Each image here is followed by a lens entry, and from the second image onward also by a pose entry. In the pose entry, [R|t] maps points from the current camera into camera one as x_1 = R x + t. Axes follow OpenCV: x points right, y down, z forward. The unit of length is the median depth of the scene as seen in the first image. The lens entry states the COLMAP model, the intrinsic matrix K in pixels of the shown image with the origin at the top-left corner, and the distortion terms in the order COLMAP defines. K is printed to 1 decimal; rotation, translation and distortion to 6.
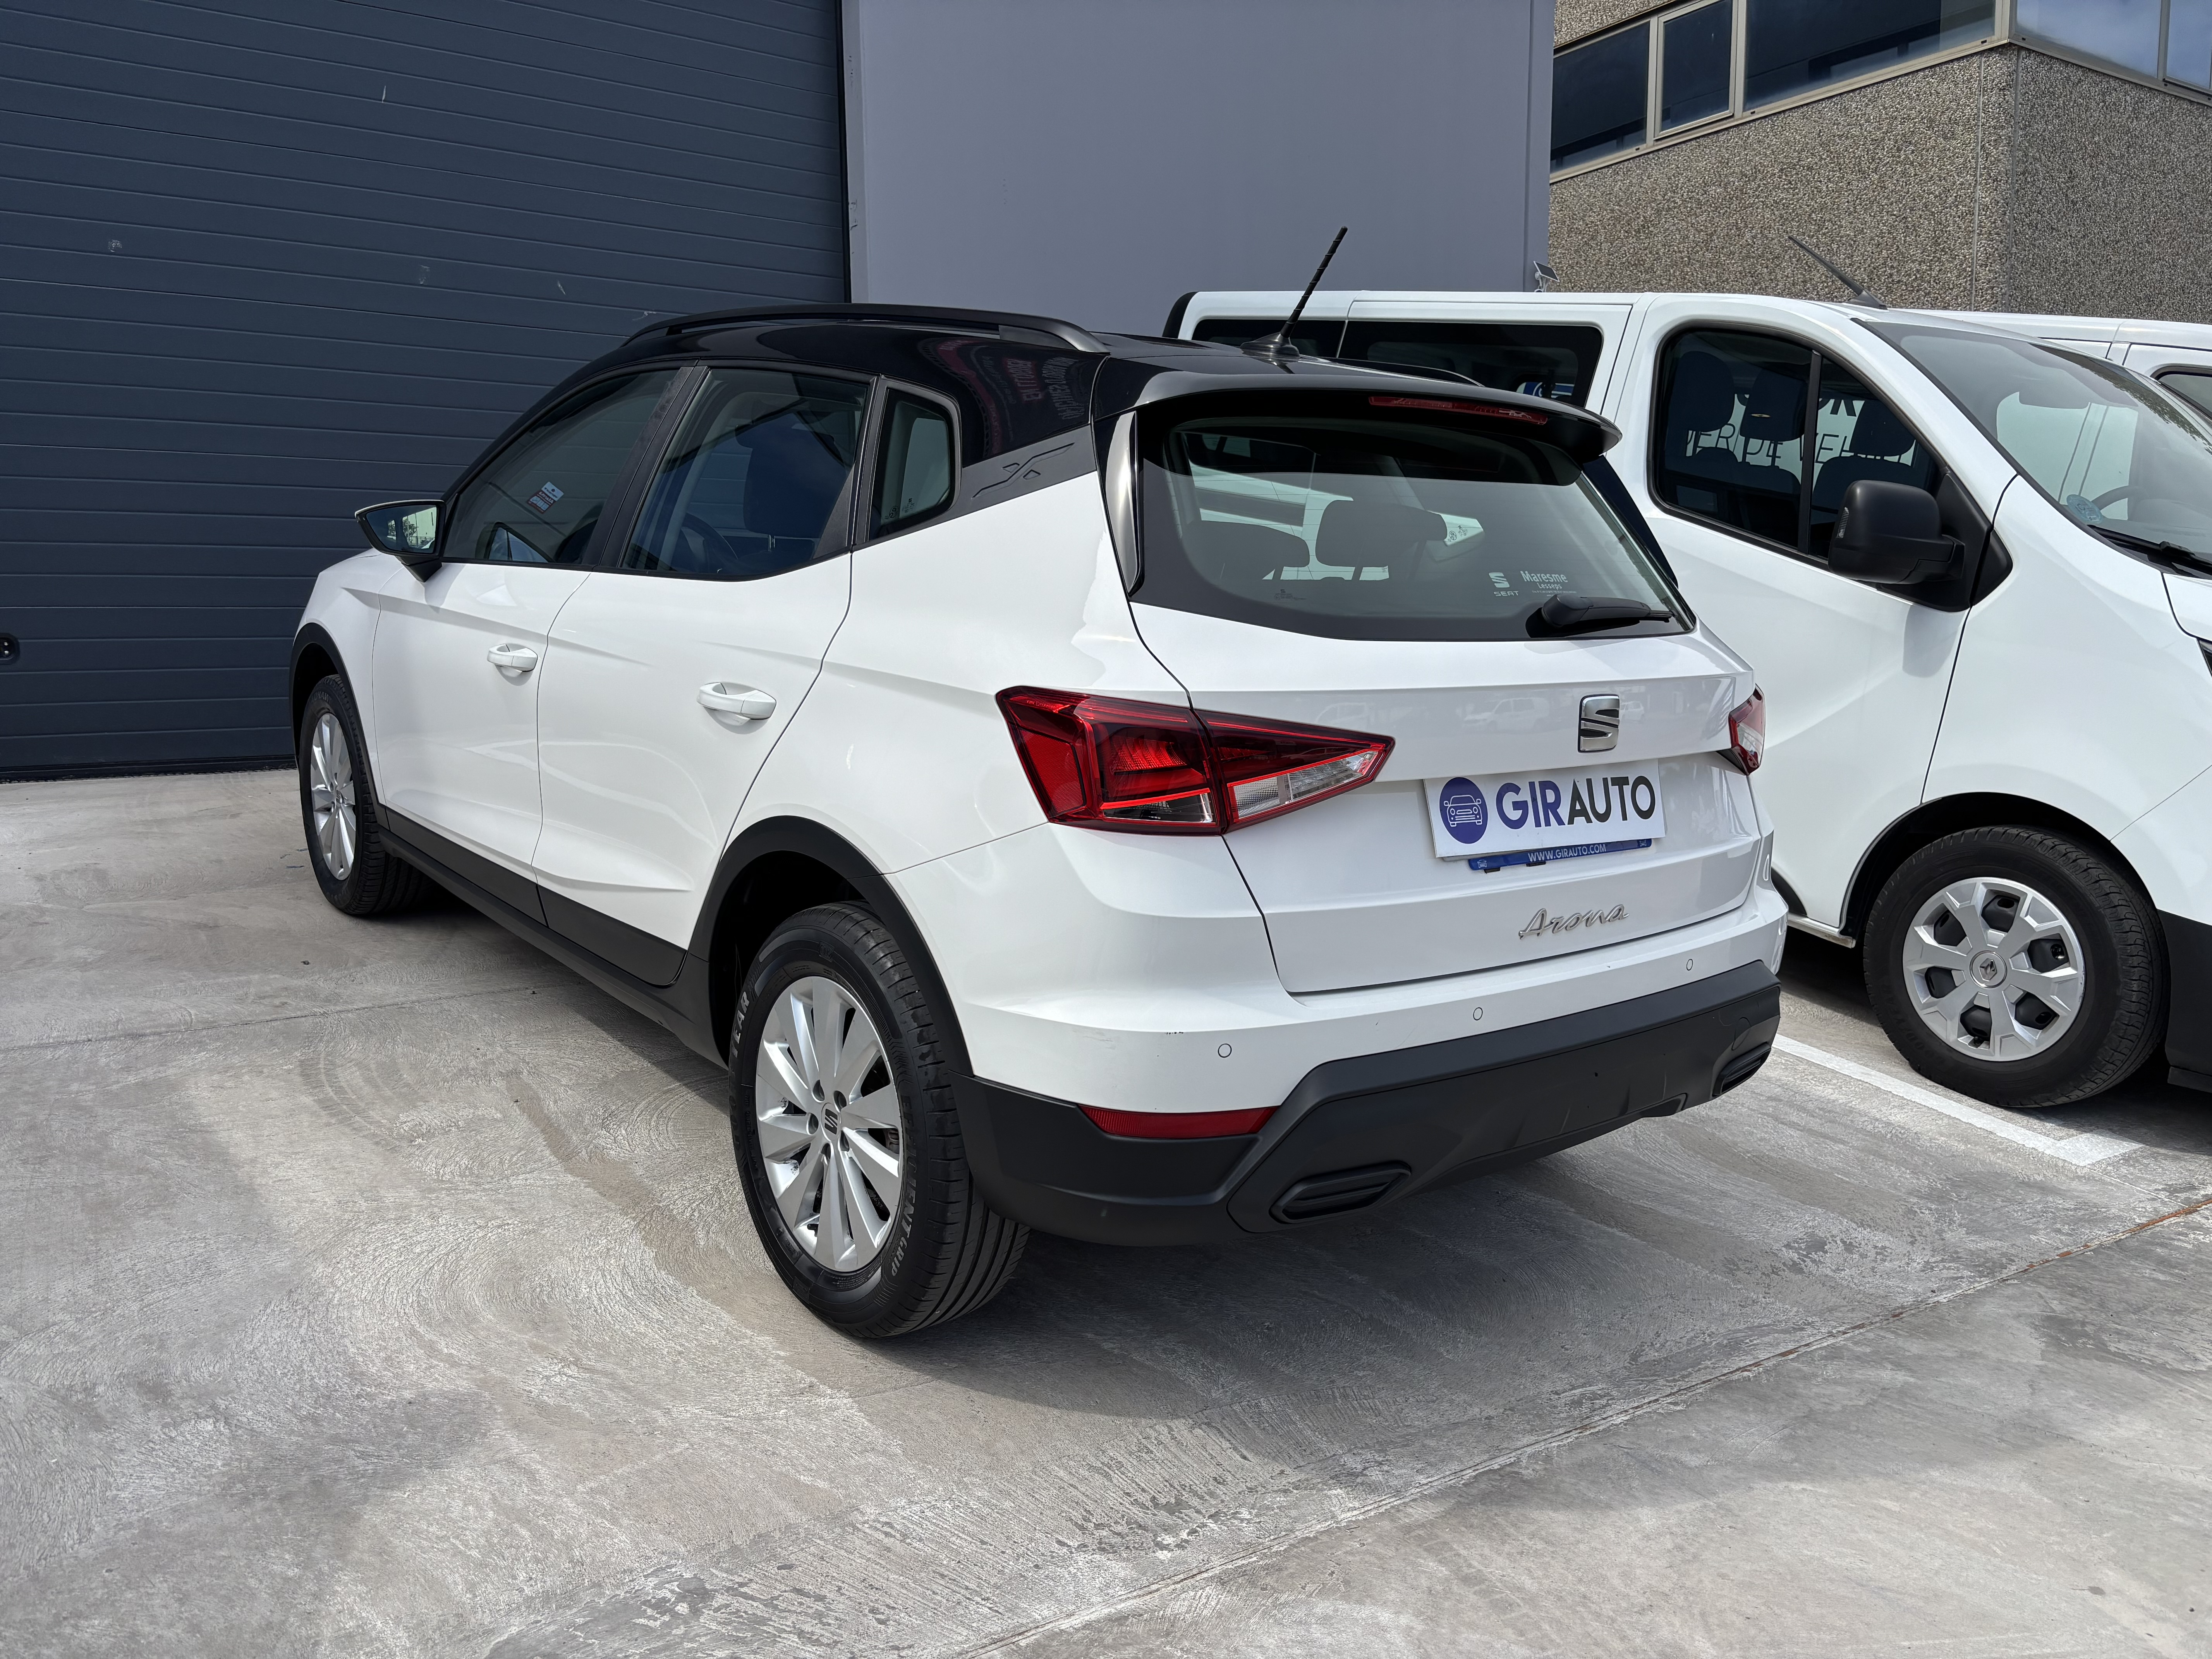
lens RADIAL K [[1699.9, 0, 1106.0], [0, 1699.9, 829.5], [0, 0, 1]] dist [0.009482, 0.006659]
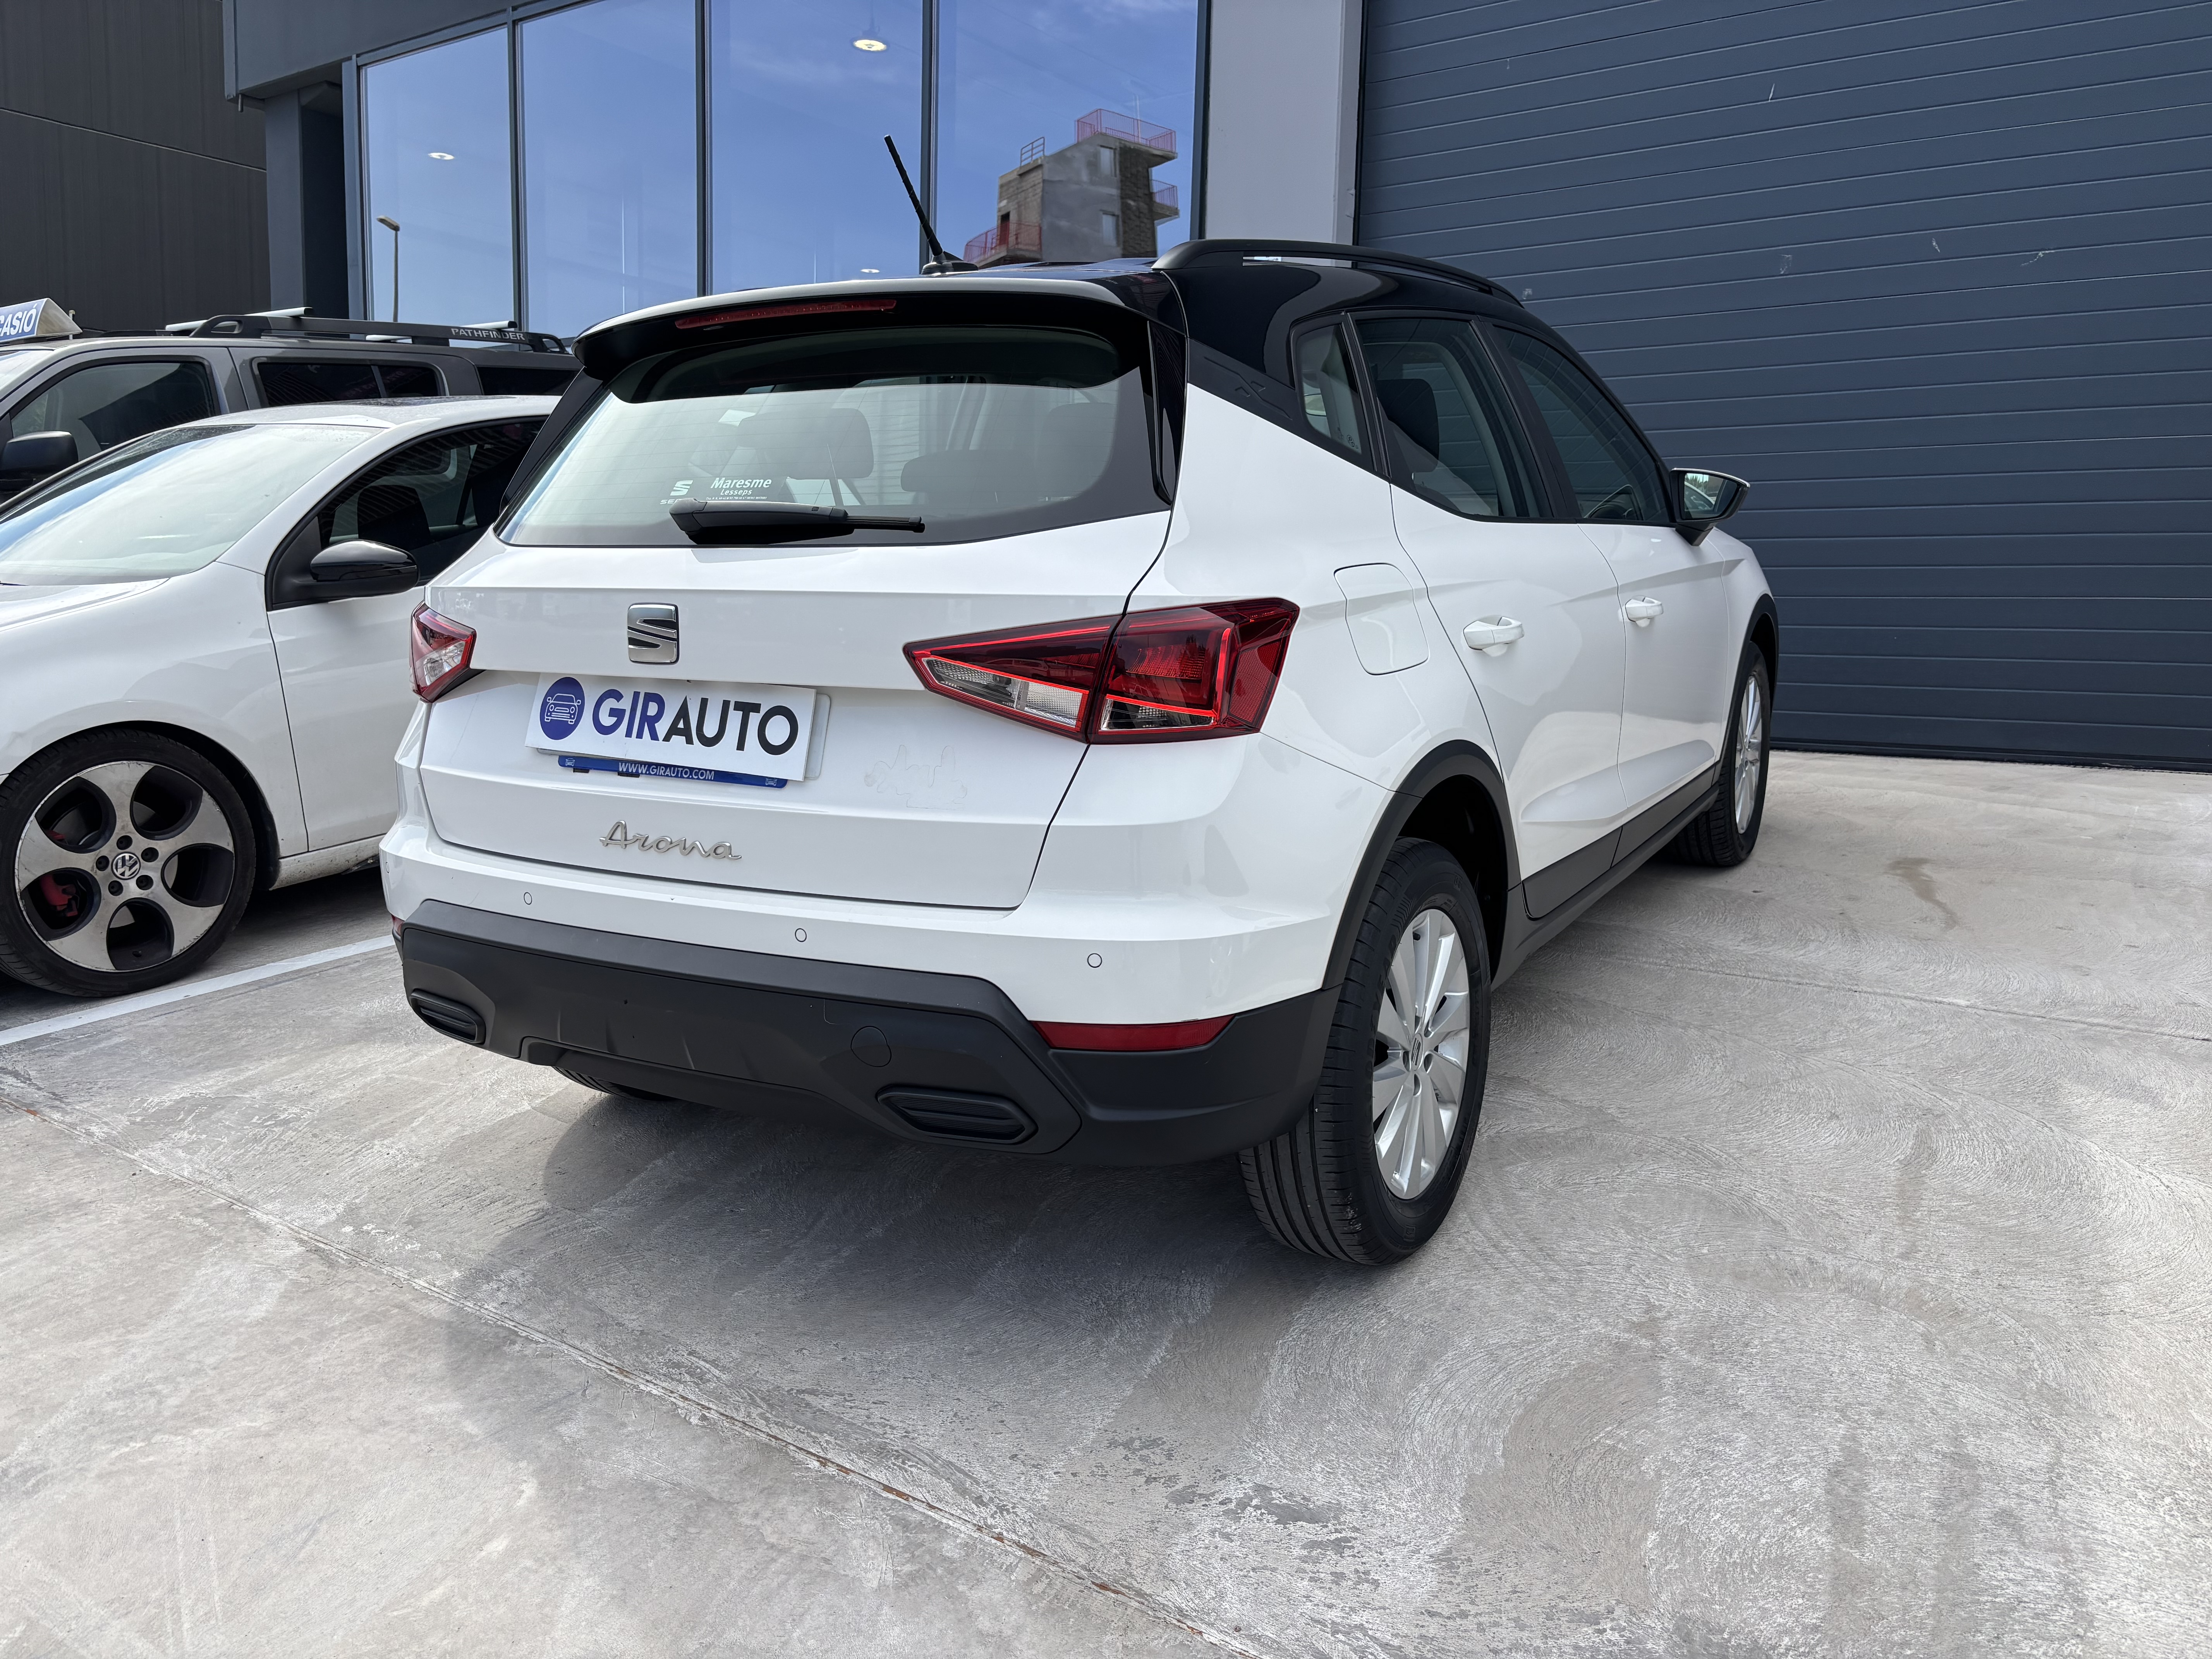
lens RADIAL K [[1687.9, 0, 1106.0], [0, 1687.9, 829.5], [0, 0, 1]] dist [0.014311, 0.003521]
pose [[0.353640, 0.124633, -0.927041, 1.237690], [-0.139356, 0.987043, 0.079539, -0.063692], [0.924942, 0.101060, 0.366426, 0.884296]]
